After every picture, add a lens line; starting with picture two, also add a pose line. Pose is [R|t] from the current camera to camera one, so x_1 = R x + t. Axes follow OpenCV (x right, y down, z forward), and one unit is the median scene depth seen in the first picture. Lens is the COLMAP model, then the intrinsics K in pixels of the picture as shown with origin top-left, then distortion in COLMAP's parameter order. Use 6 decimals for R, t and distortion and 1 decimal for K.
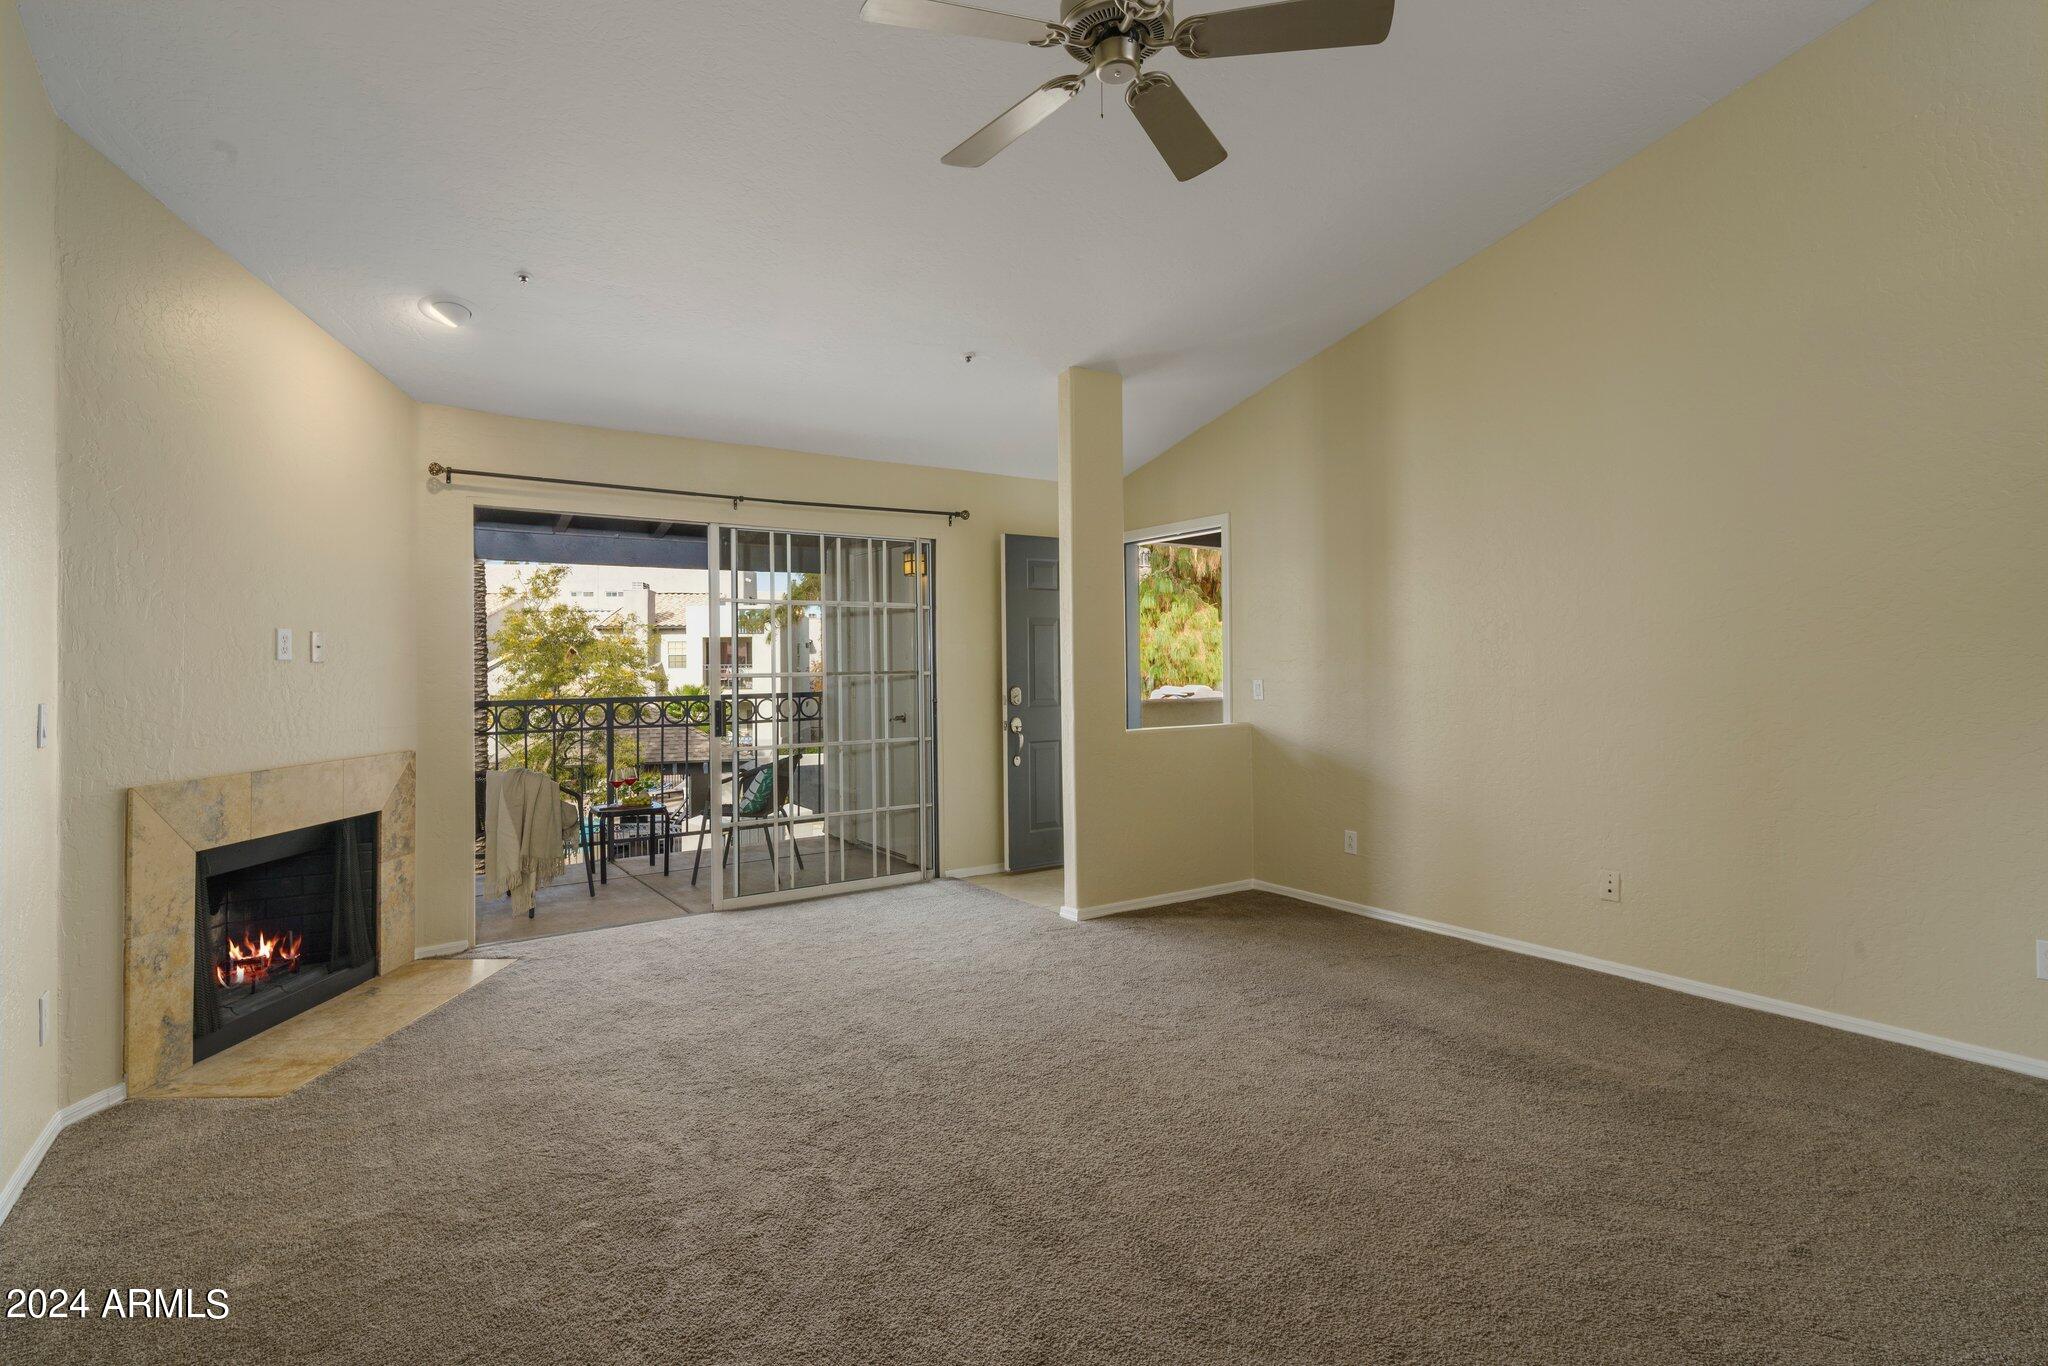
lens RADIAL K [[967.8, 0, 1009.0], [0, 967.8, 667.9], [0, 0, 1]] dist [0.021049, -0.001212]
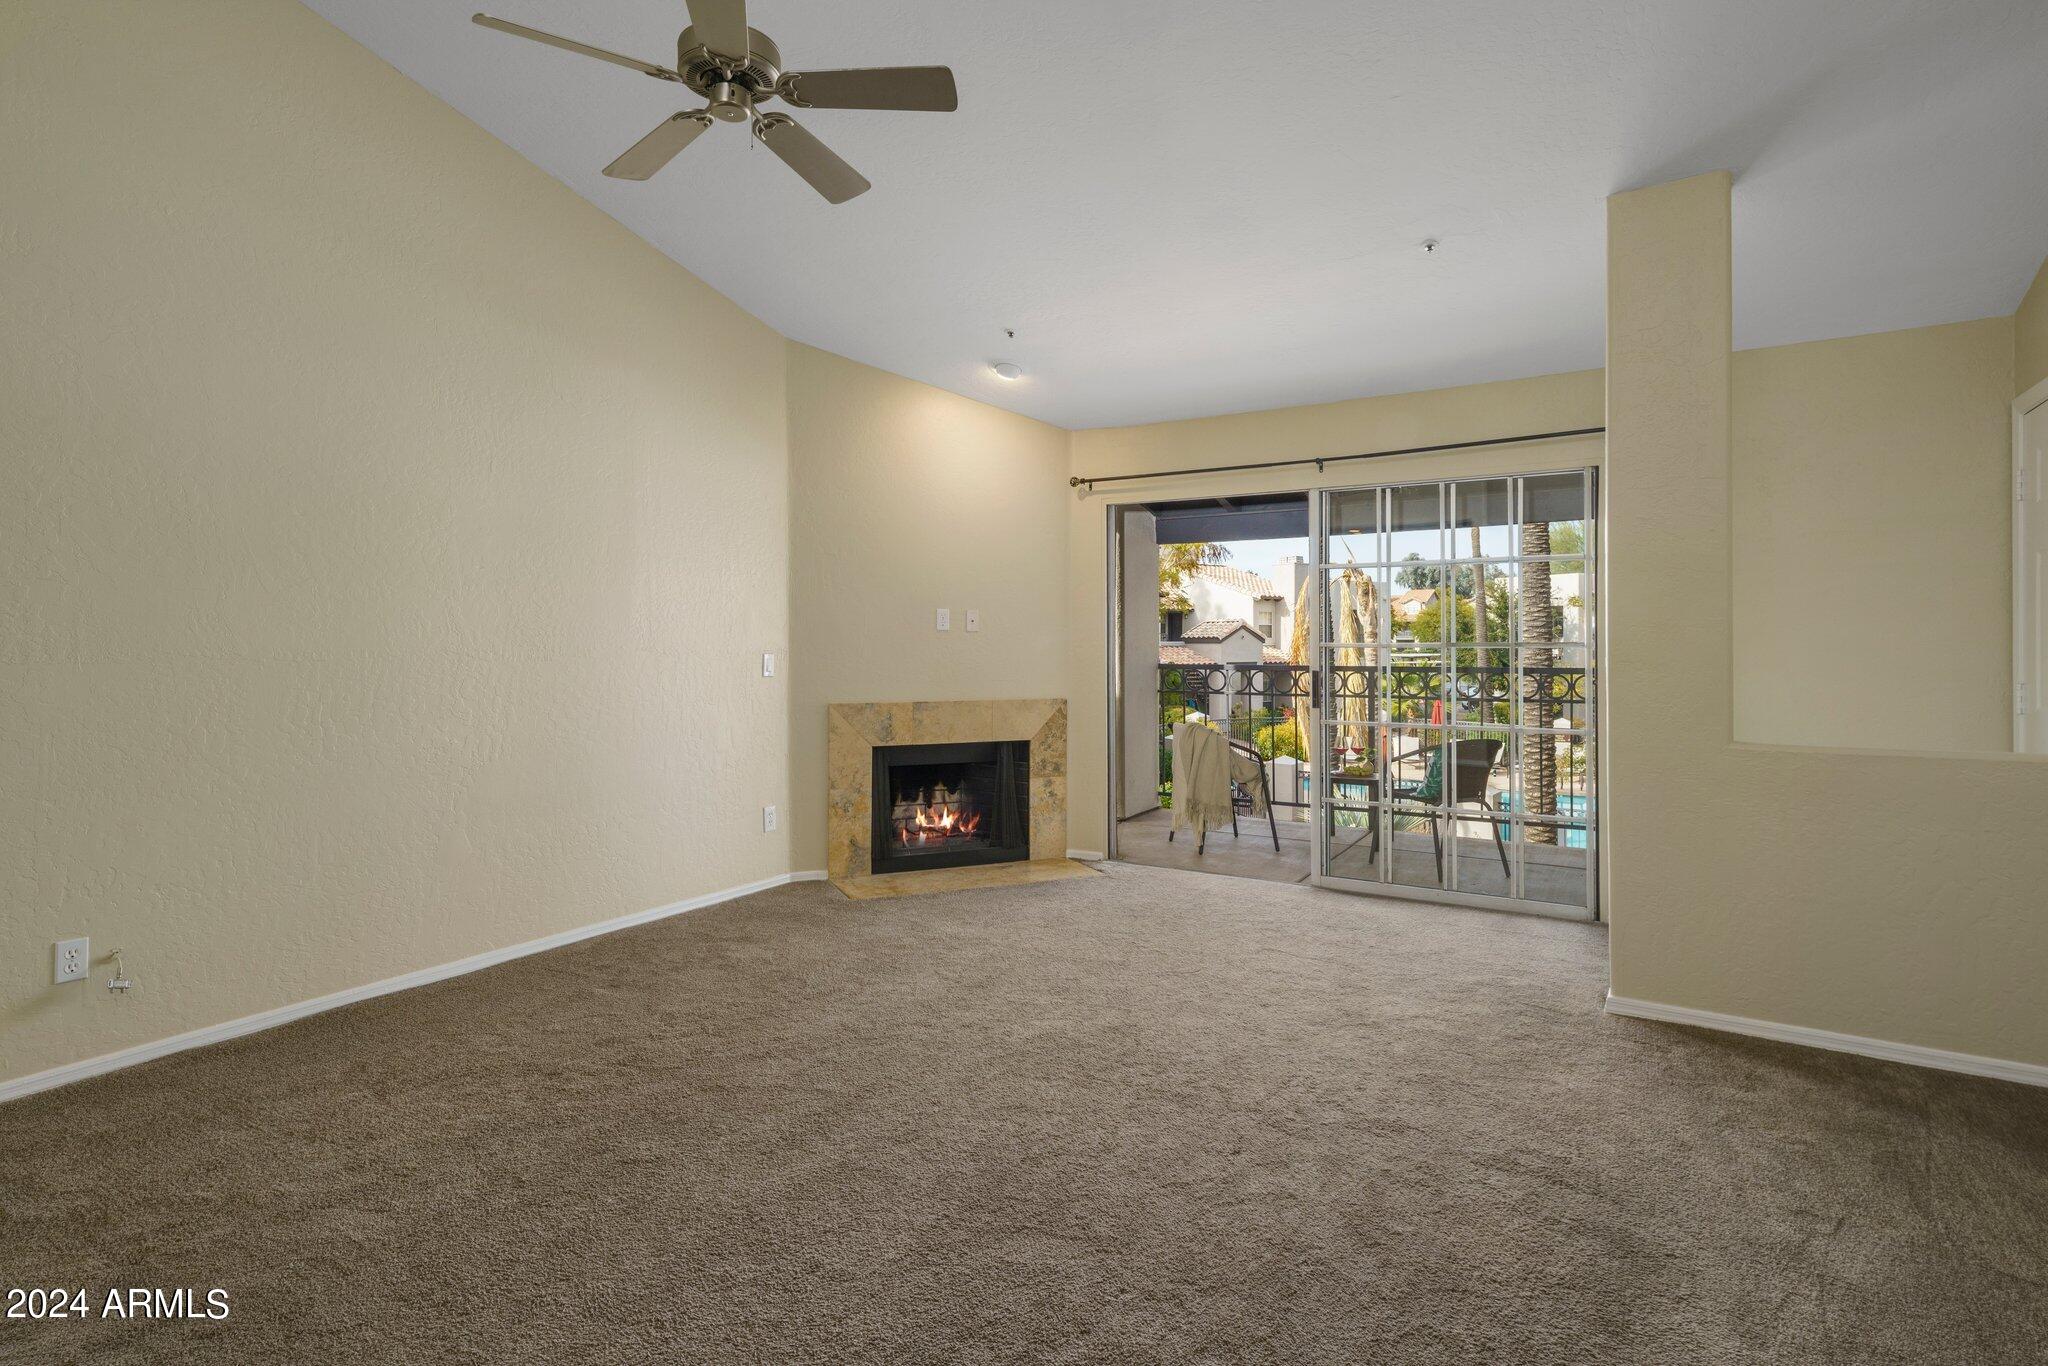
lens RADIAL K [[1019.0, 0, 1004.7], [0, 1019.0, 647.6], [0, 0, 1]] dist [0.012741, -0.002661]
pose [[0.419297, 0.014999, -0.907725, 0.600790], [-0.003198, 0.999882, 0.015044, -0.004413], [0.907843, -0.003405, 0.419296, 0.351445]]
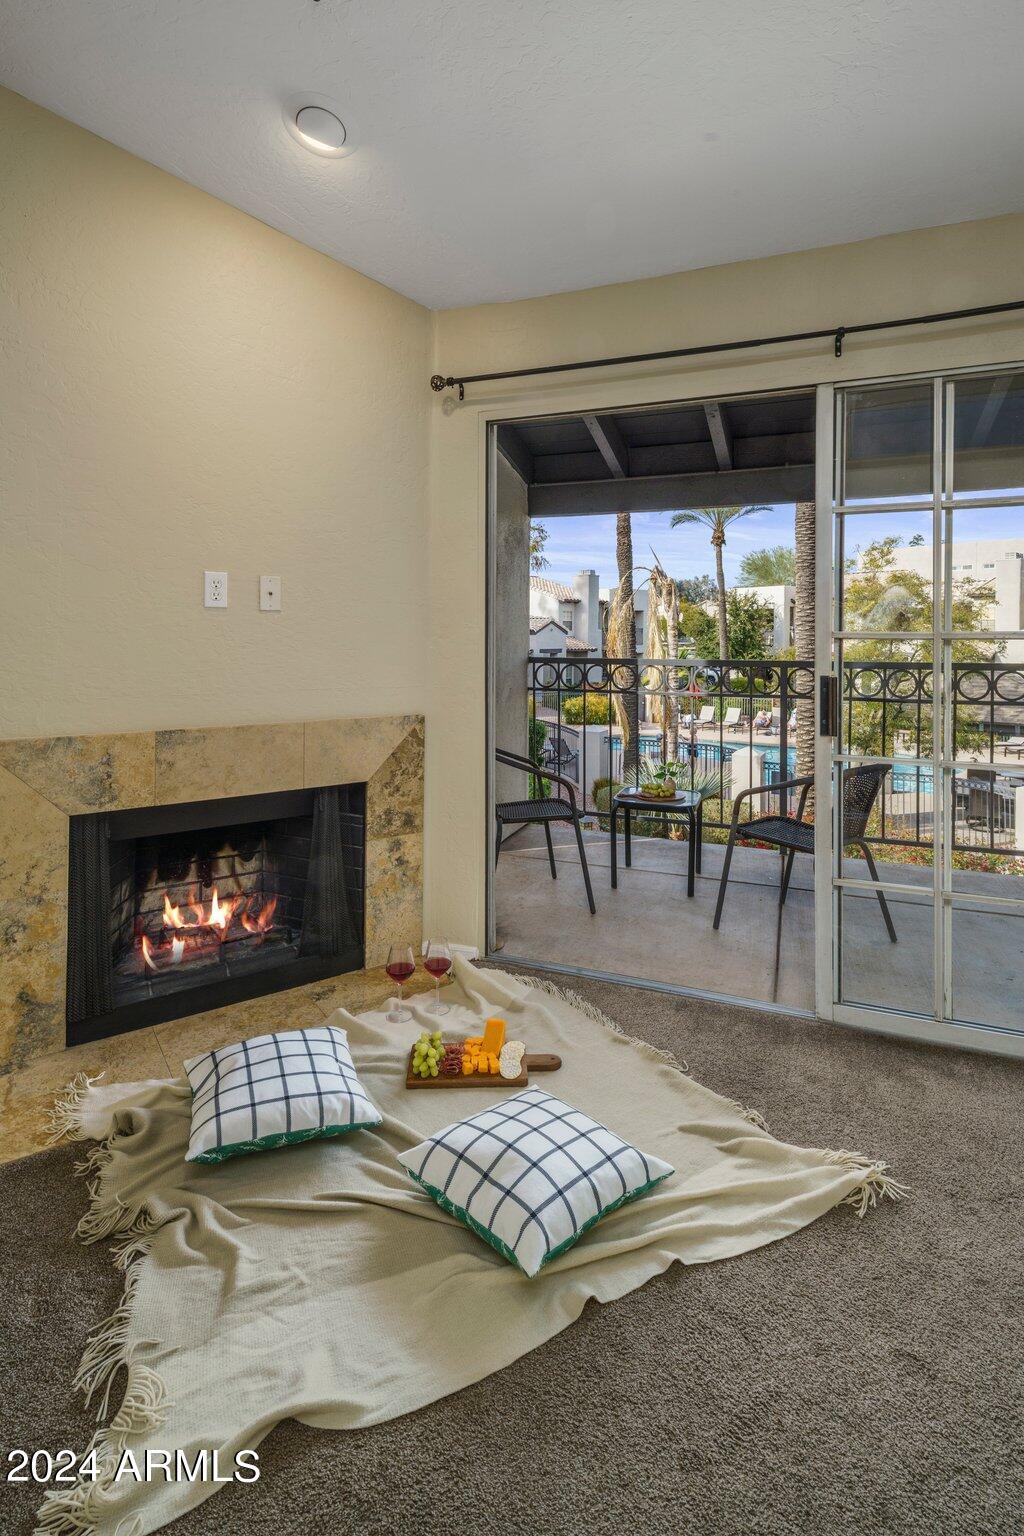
lens RADIAL K [[764.2, 0, 511.1], [0, 764.2, 635.6], [0, 0, 1]] dist [0.012741, -0.002661]
pose [[0.578240, 0.015090, -0.815727, -0.010339], [-0.009697, 0.999885, 0.011623, 0.005870], [0.815809, 0.001190, 0.578320, 0.672088]]
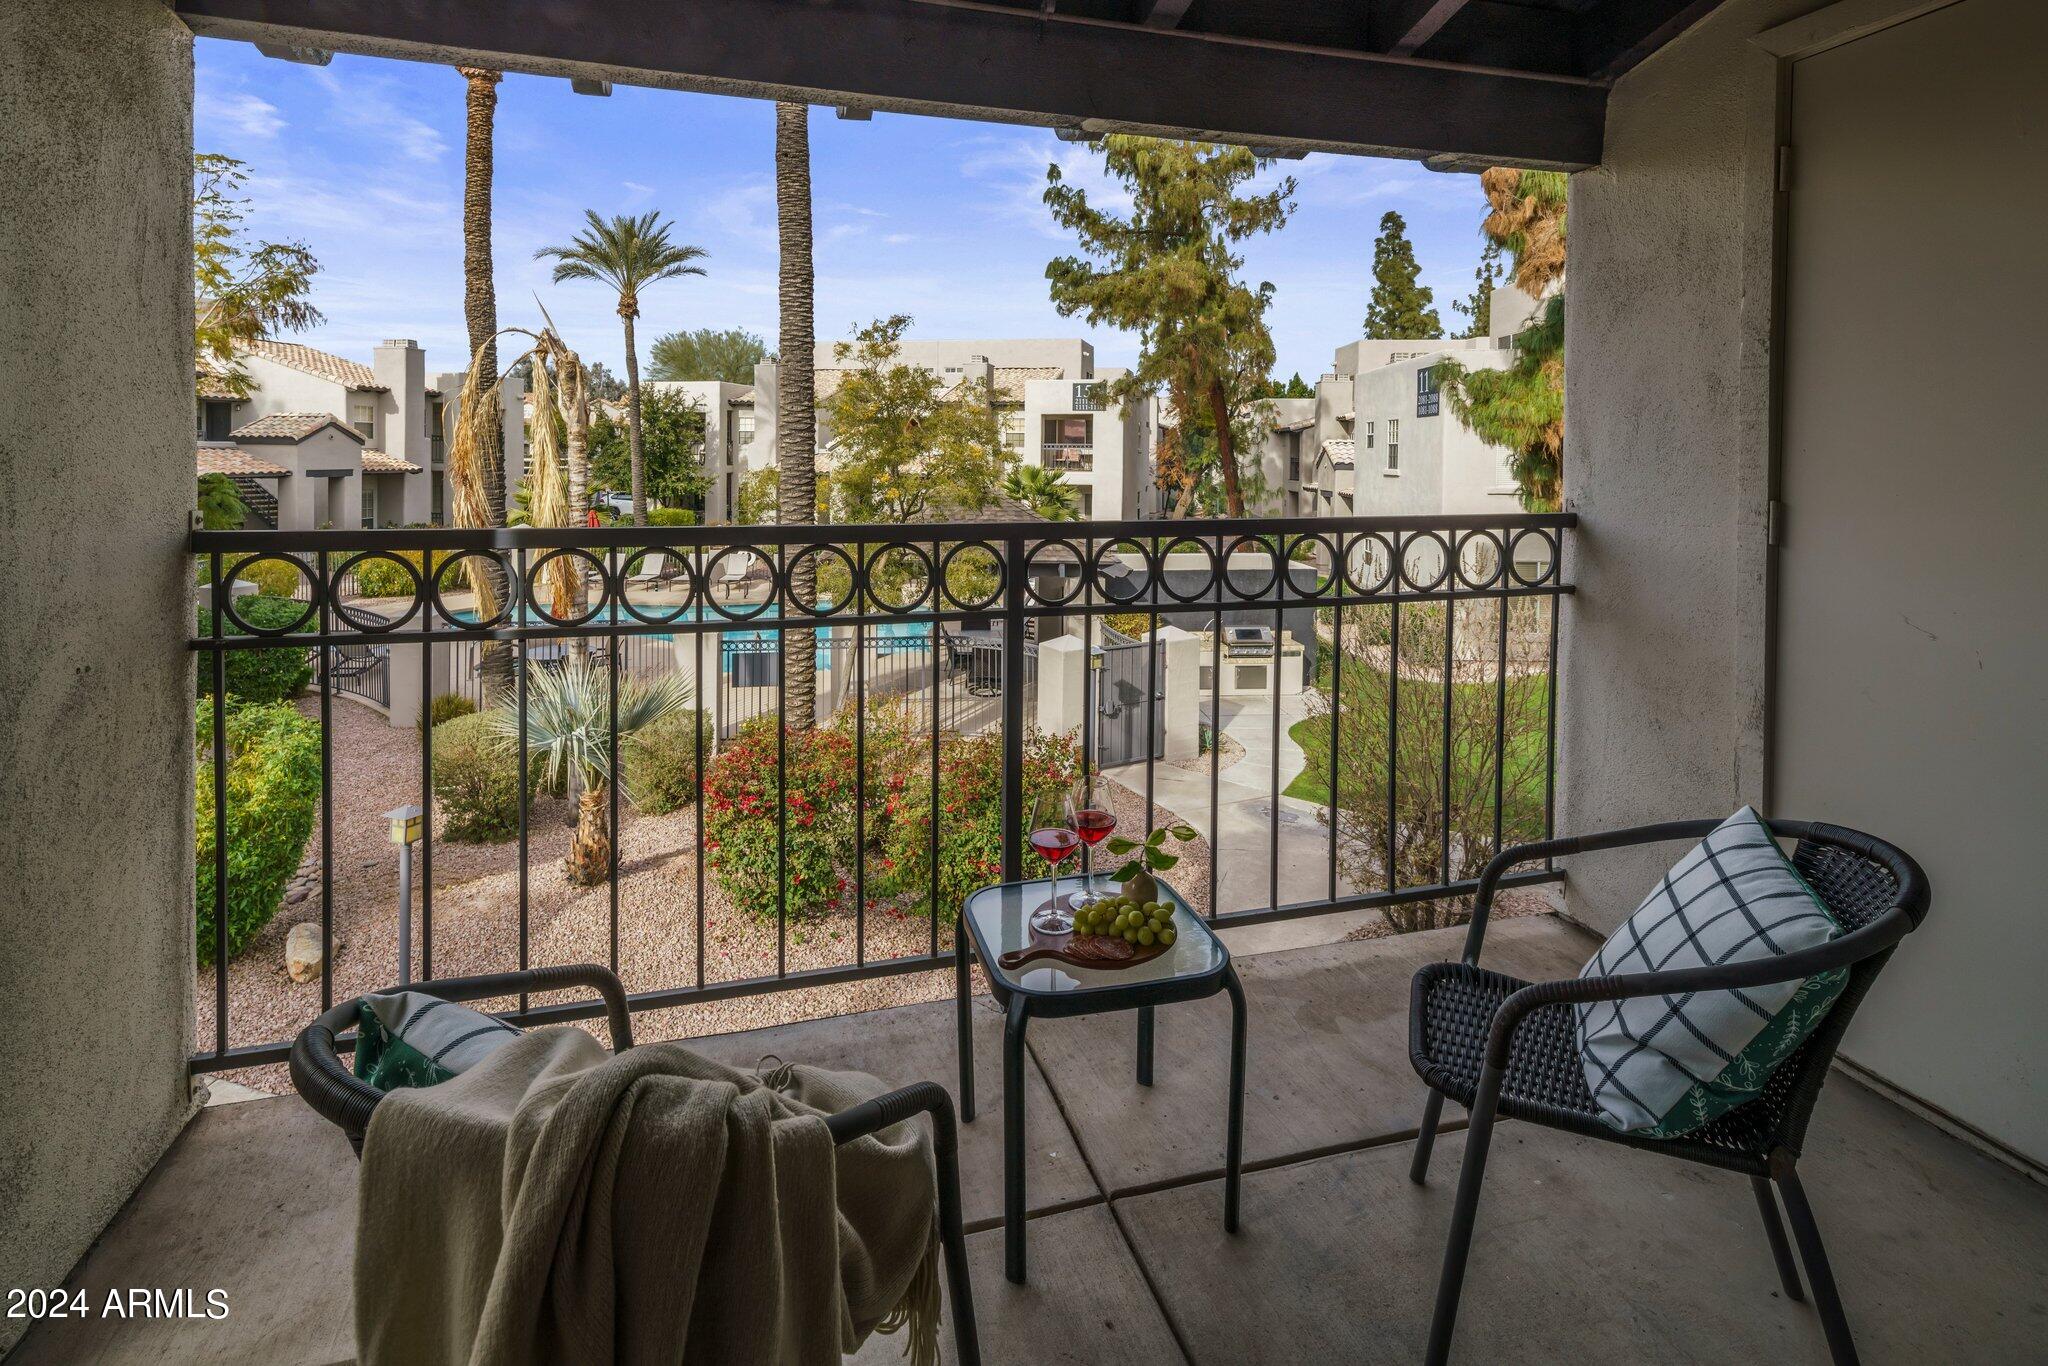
lens RADIAL K [[1019.0, 0, 1040.3], [0, 1019.0, 475.5], [0, 0, 1]] dist [0.012741, -0.002661]
pose [[0.956024, 0.027916, -0.291958, -0.479231], [-0.020988, 0.999420, 0.026836, 0.008433], [0.292538, -0.019528, 0.956055, 1.061043]]
